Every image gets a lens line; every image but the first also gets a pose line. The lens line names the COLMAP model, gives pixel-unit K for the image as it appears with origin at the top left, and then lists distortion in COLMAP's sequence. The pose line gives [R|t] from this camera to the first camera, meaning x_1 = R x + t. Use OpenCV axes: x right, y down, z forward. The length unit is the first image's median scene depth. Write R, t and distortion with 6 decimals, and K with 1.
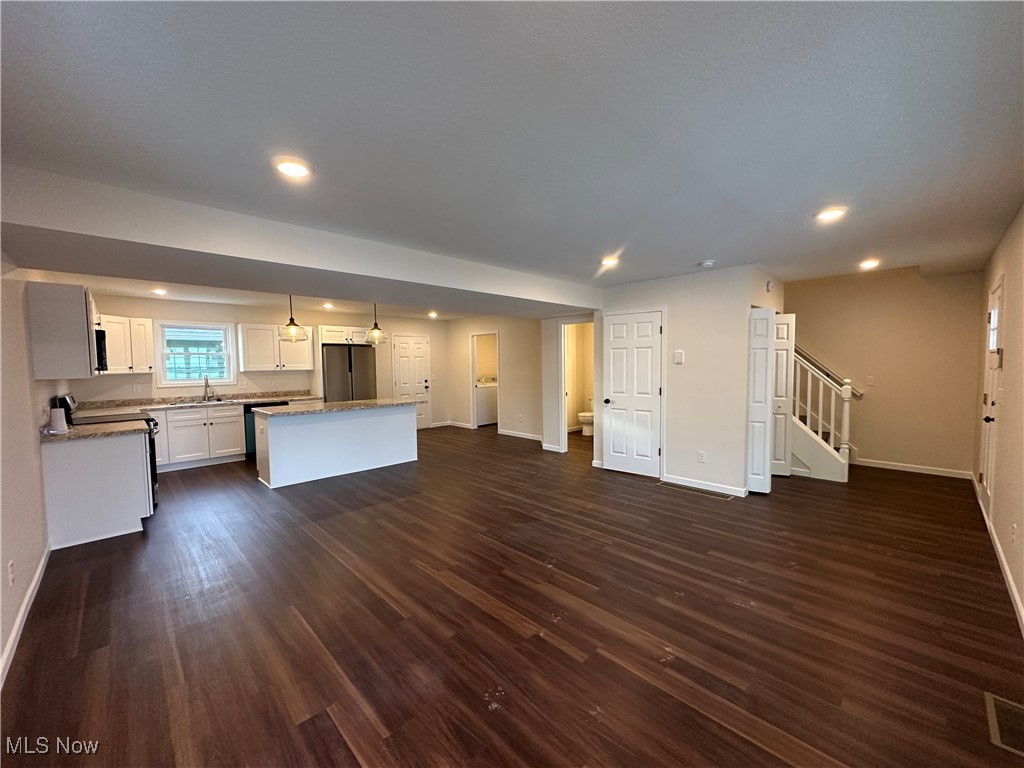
lens RADIAL K [[407.7, 0, 512.5], [0, 407.7, 382.2], [0, 0, 1]] dist [-0.001081, -0.001021]
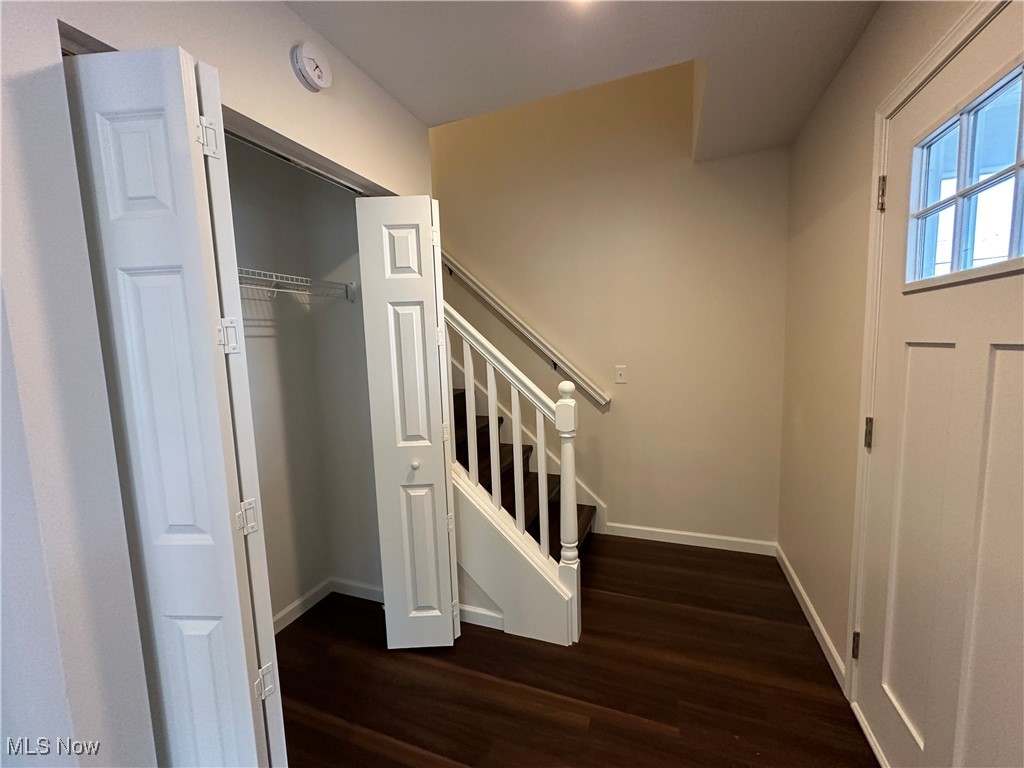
lens RADIAL K [[407.7, 0, 512.5], [0, 407.7, 385.2], [0, 0, 1]] dist [-0.001081, -0.001021]
pose [[0.904775, -0.062913, 0.421217, 0.607389], [0.046381, 0.997702, 0.049389, -0.024608], [-0.423356, -0.025150, 0.905614, 0.667553]]
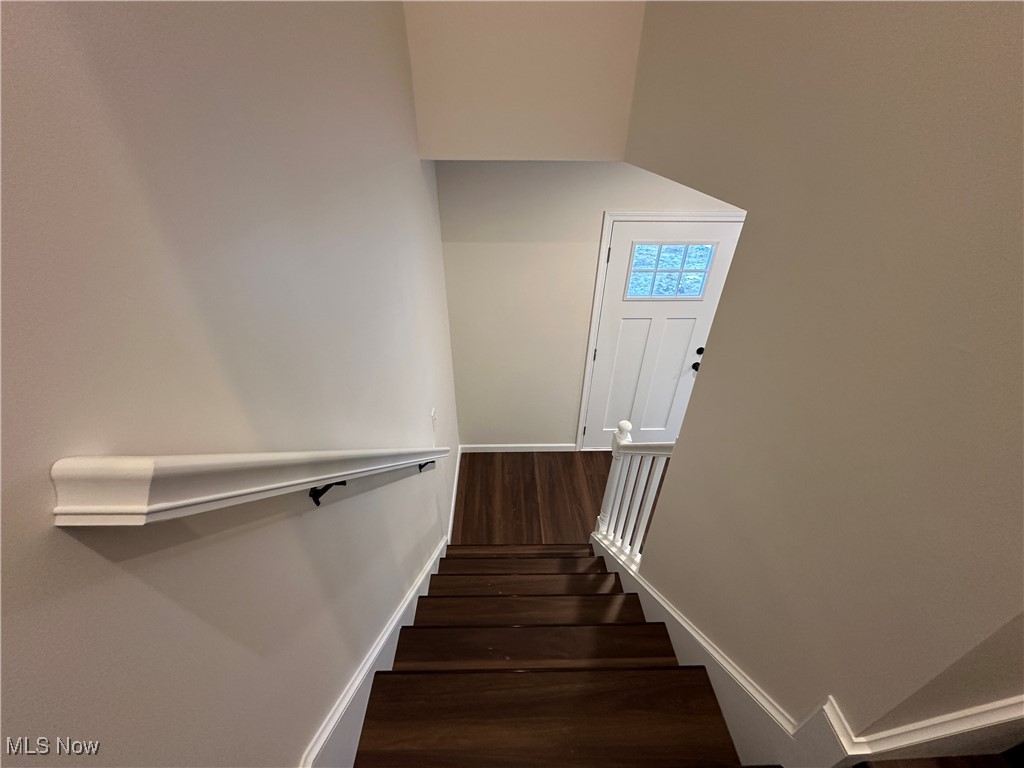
lens RADIAL K [[407.7, 0, 511.3], [0, 407.7, 385.8], [0, 0, 1]] dist [-0.001081, -0.001021]
pose [[-0.732225, -0.370766, 0.571296, 0.655825], [0.040072, 0.813923, 0.579589, -0.292436], [-0.679883, 0.447282, -0.581117, 1.287163]]
